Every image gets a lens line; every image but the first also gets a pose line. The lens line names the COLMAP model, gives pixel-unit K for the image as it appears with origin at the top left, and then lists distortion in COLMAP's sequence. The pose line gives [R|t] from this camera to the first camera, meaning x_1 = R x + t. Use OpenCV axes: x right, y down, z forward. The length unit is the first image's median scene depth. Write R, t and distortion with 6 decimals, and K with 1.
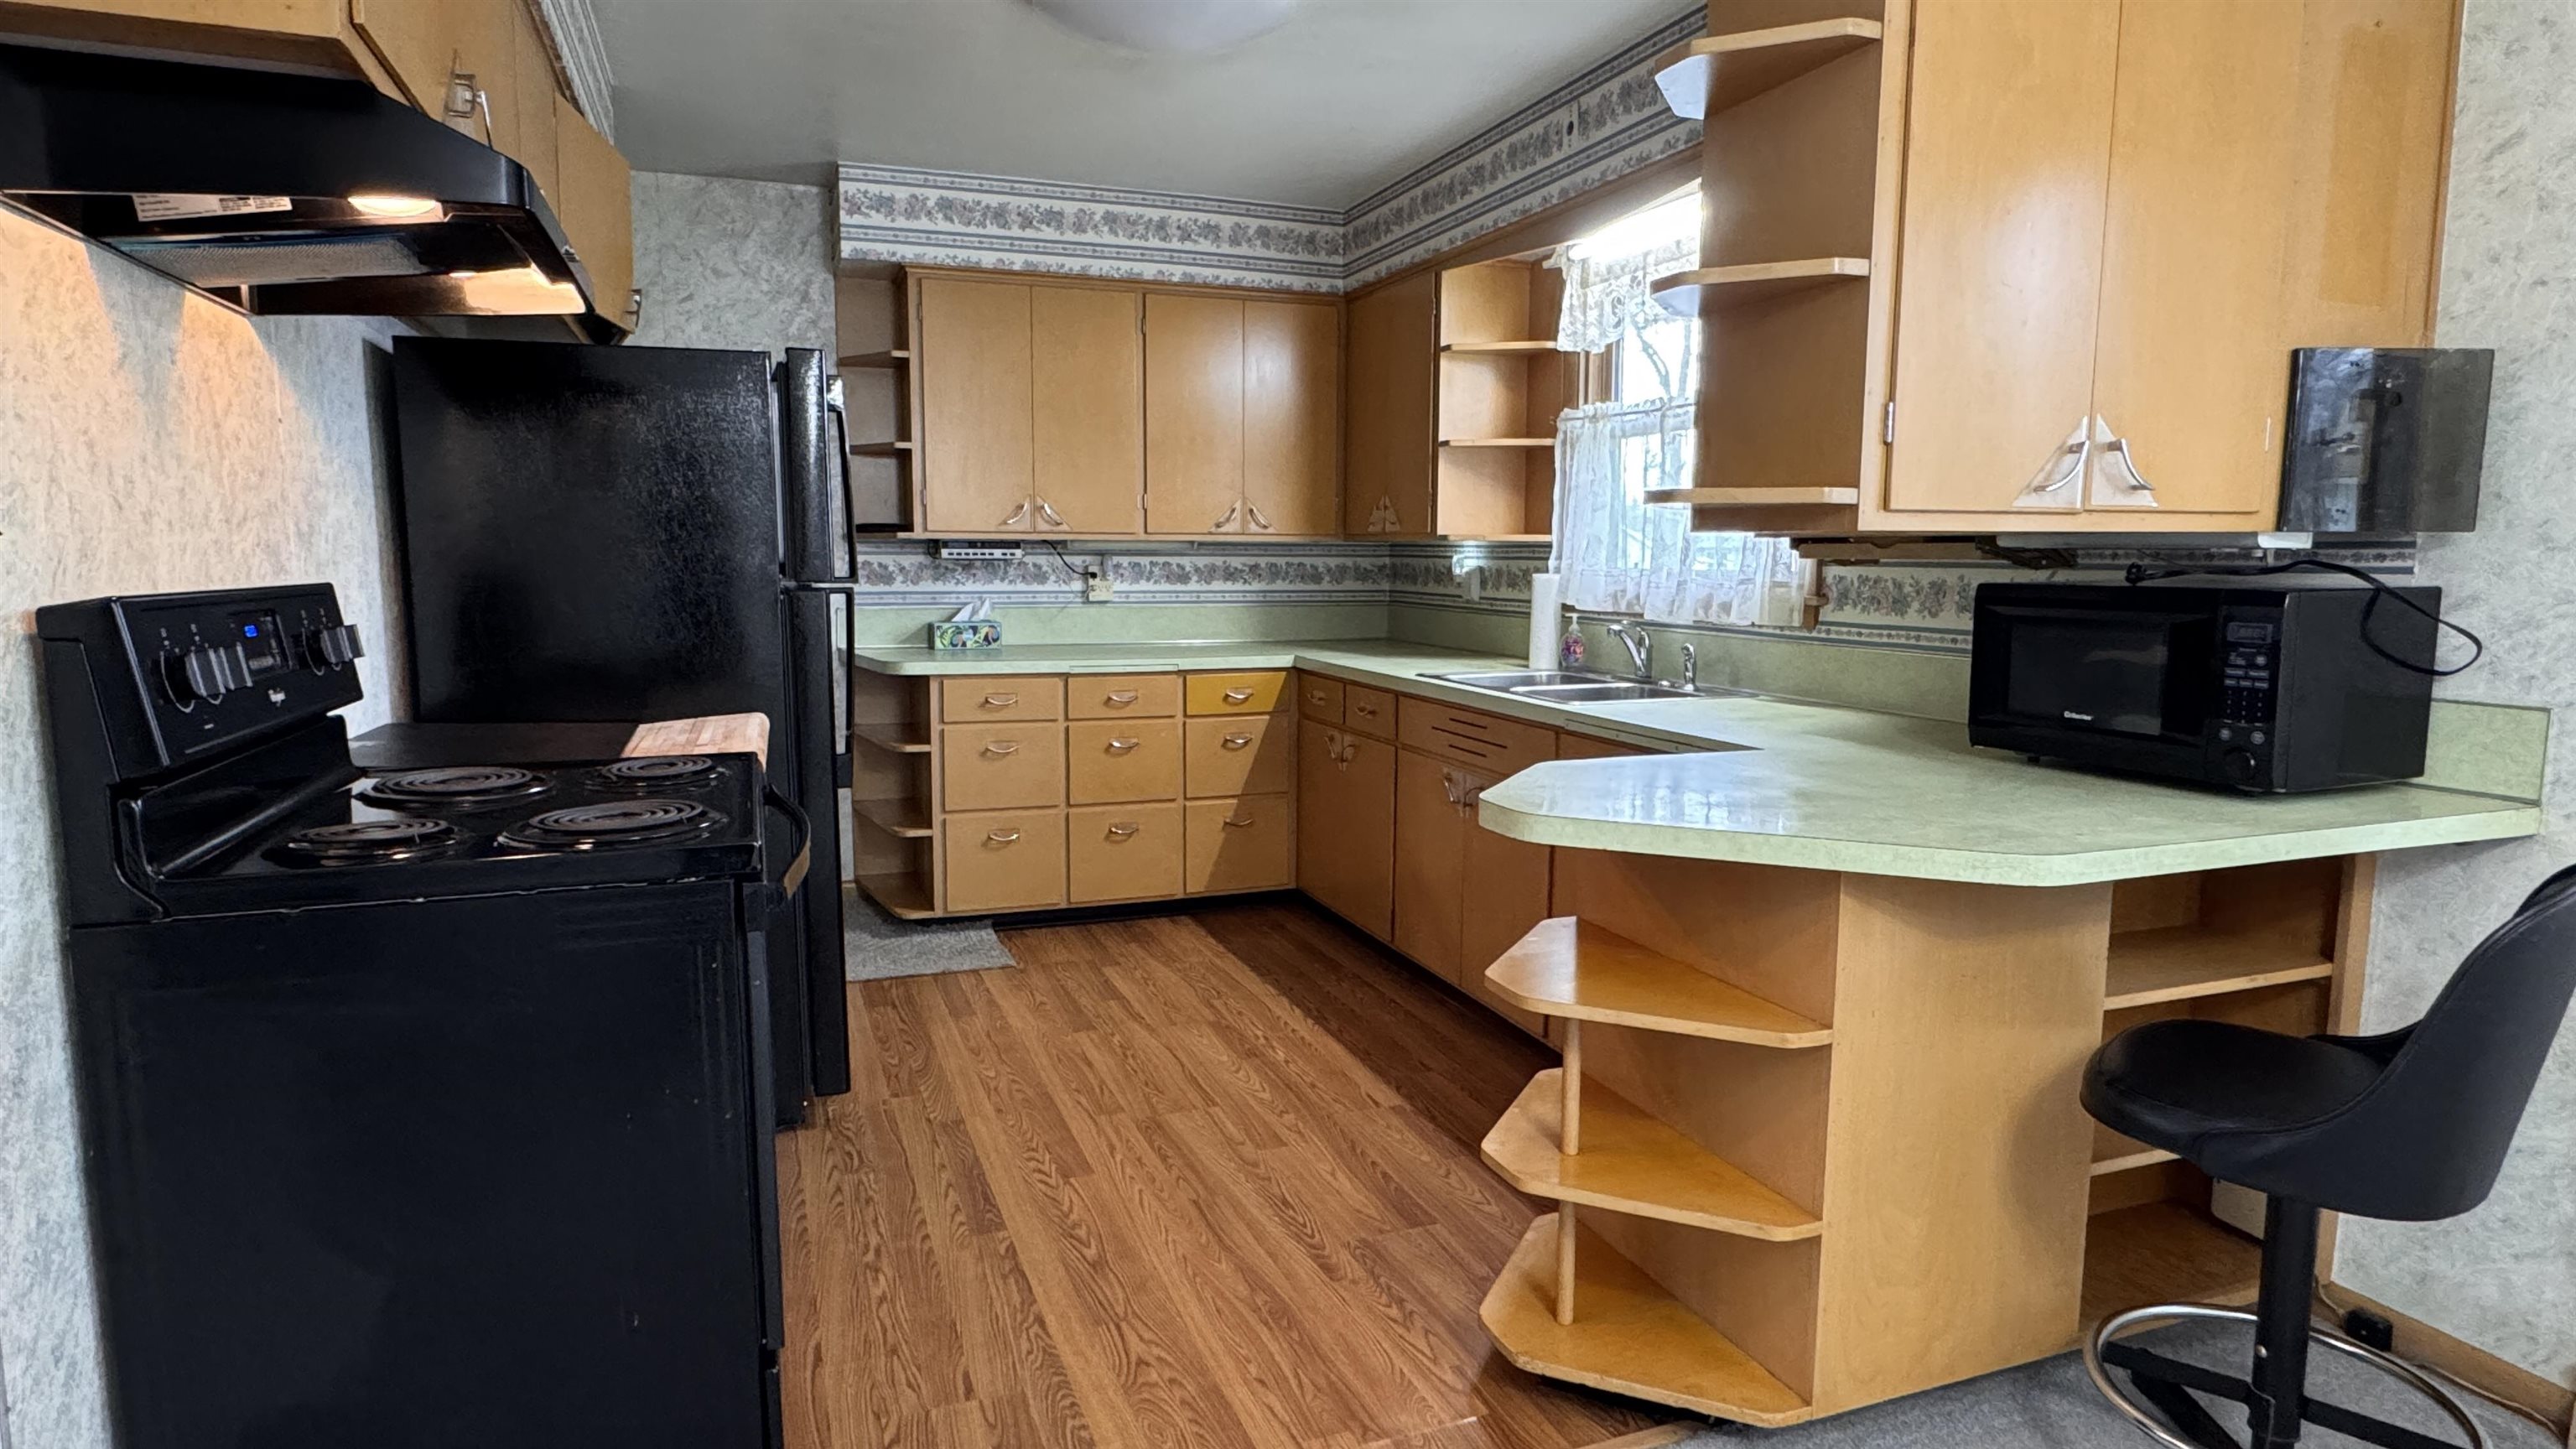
lens RADIAL K [[1404.5, 0, 1282.2], [0, 1404.5, 722.2], [0, 0, 1]] dist [-0.013379, 0.004980]
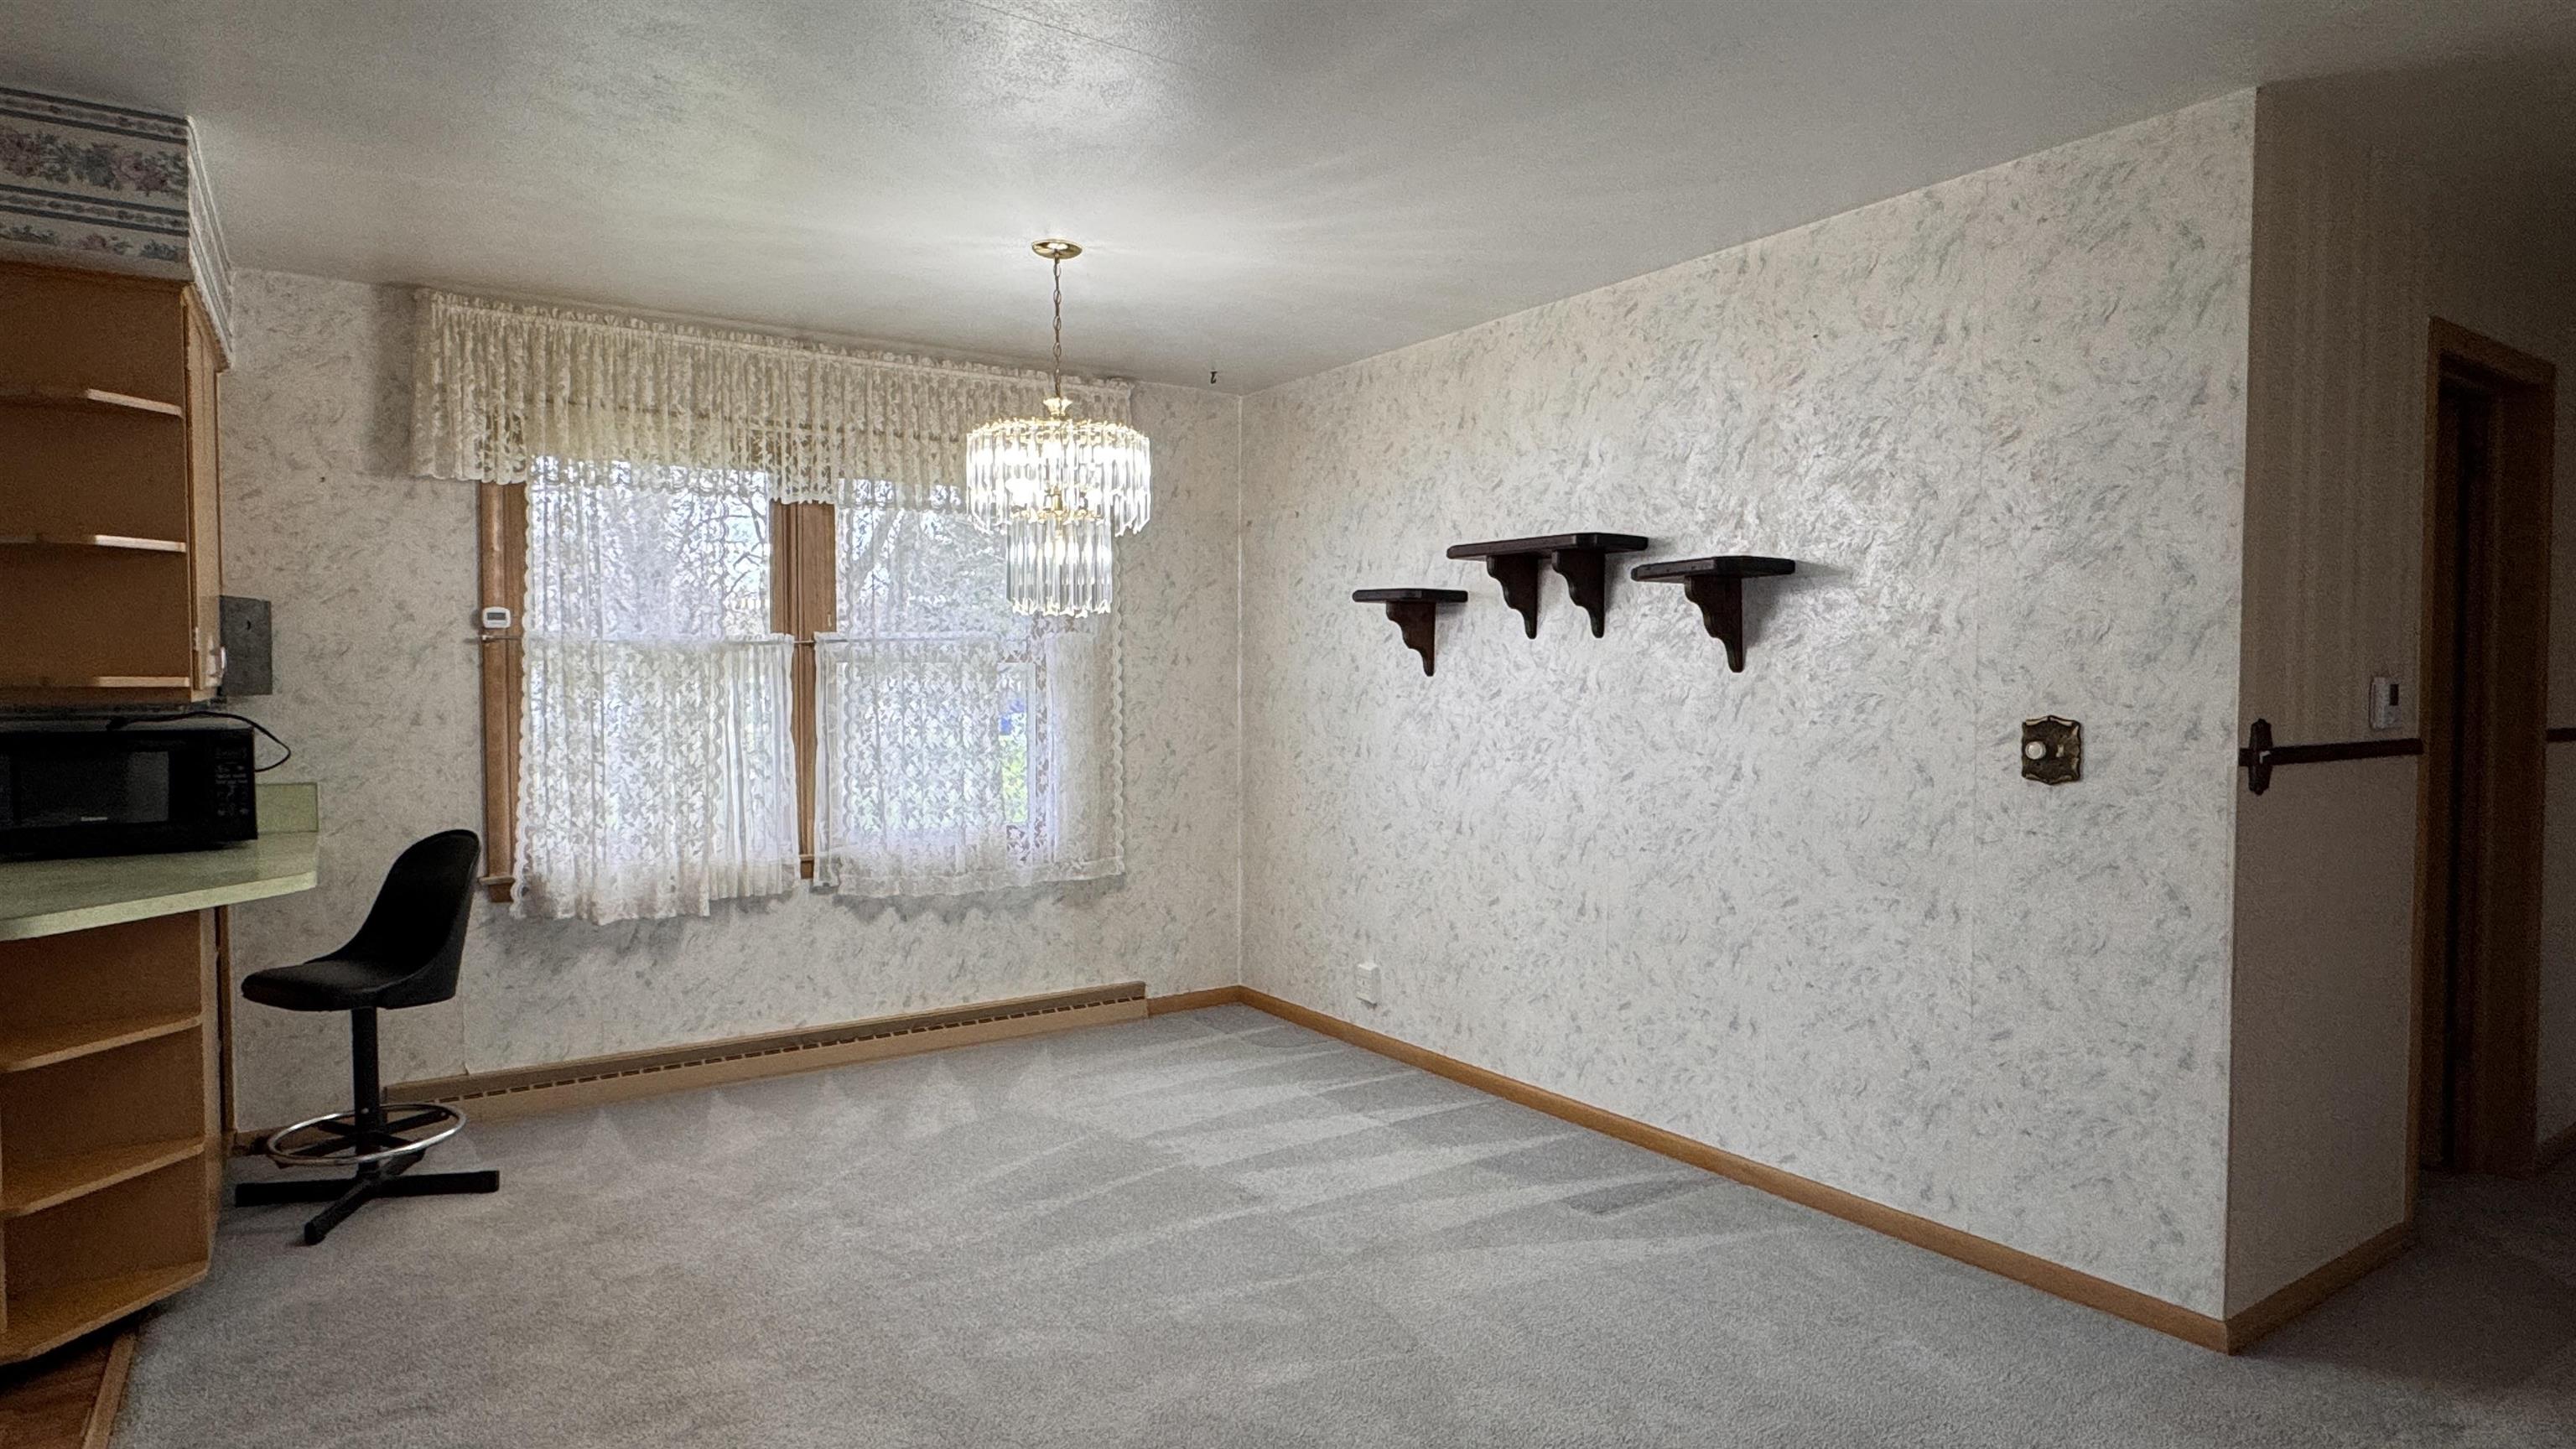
lens RADIAL K [[1404.5, 0, 1283.8], [0, 1404.5, 723.4], [0, 0, 1]] dist [-0.013379, 0.004980]
pose [[-0.245025, -0.036189, 0.968841, -0.685060], [0.115480, 0.991100, 0.066226, -0.032750], [-0.962615, 0.128109, -0.238665, 0.065947]]
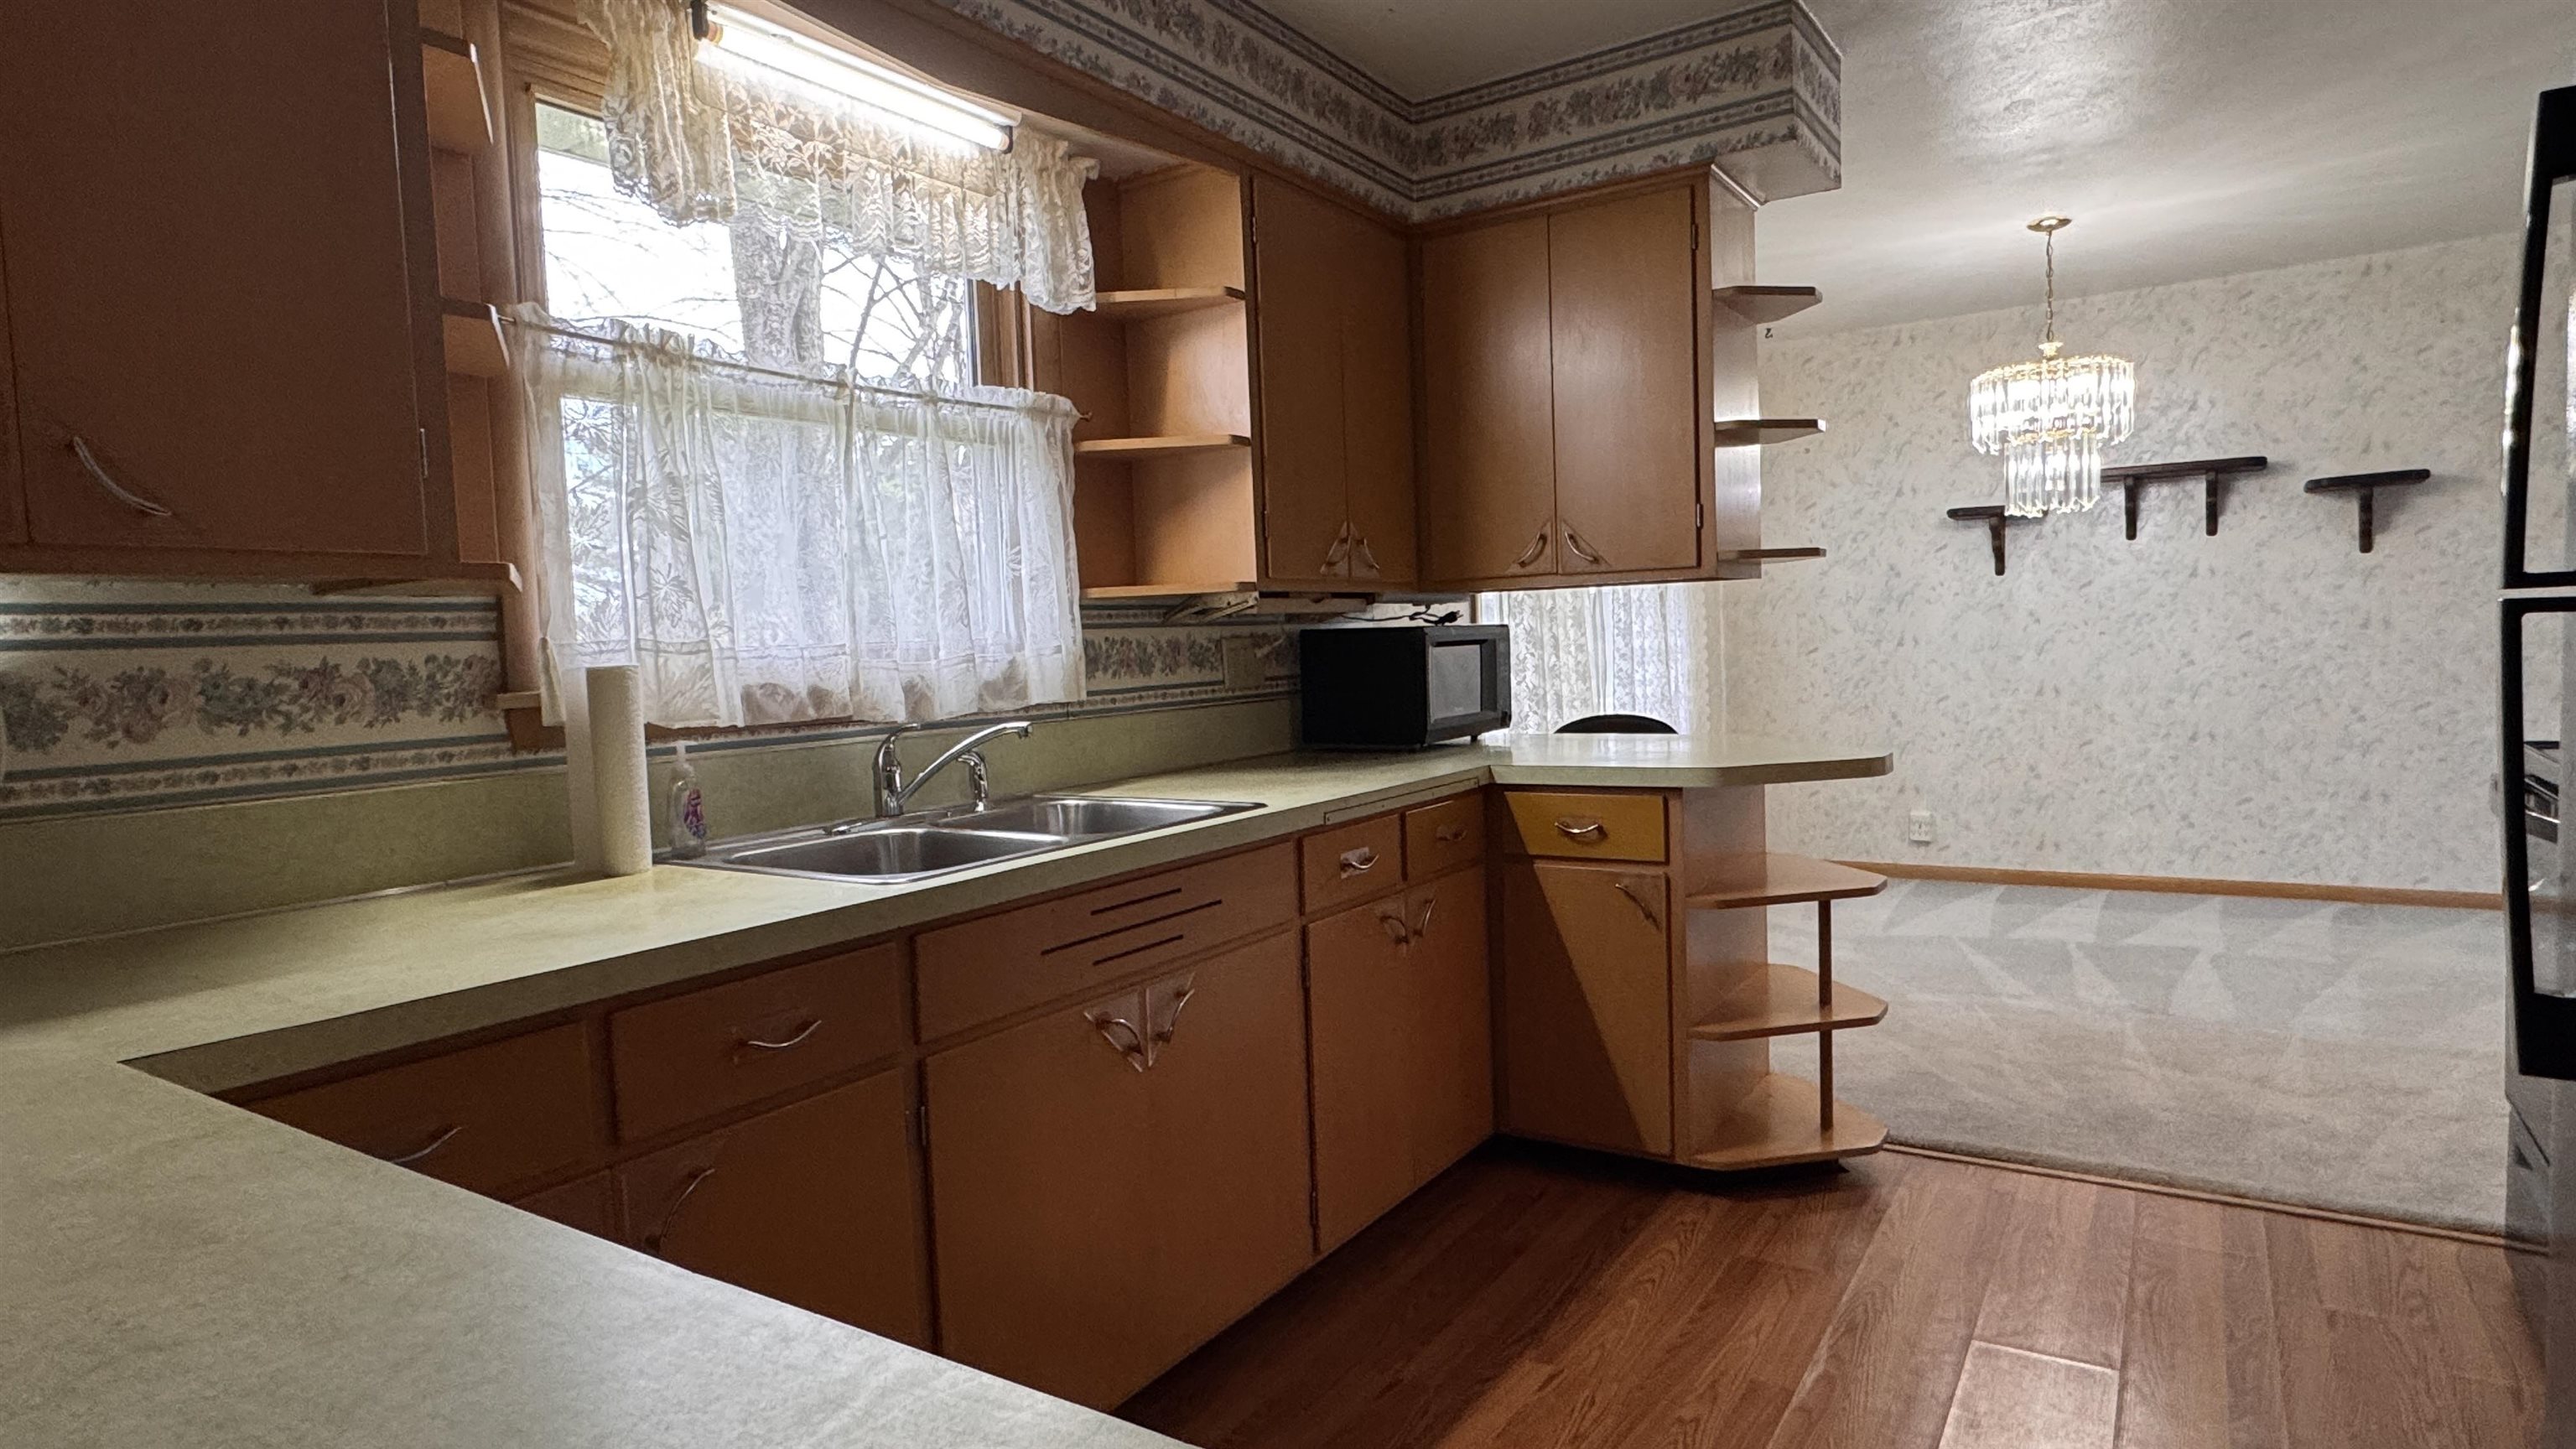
lens RADIAL K [[1404.5, 0, 1261.0], [0, 1404.5, 716.8], [0, 0, 1]] dist [-0.013379, 0.004980]
pose [[-0.578233, -0.021754, 0.815582, -0.334965], [0.137645, 0.982714, 0.123800, -0.127036], [-0.804177, 0.183846, -0.565243, 1.192666]]
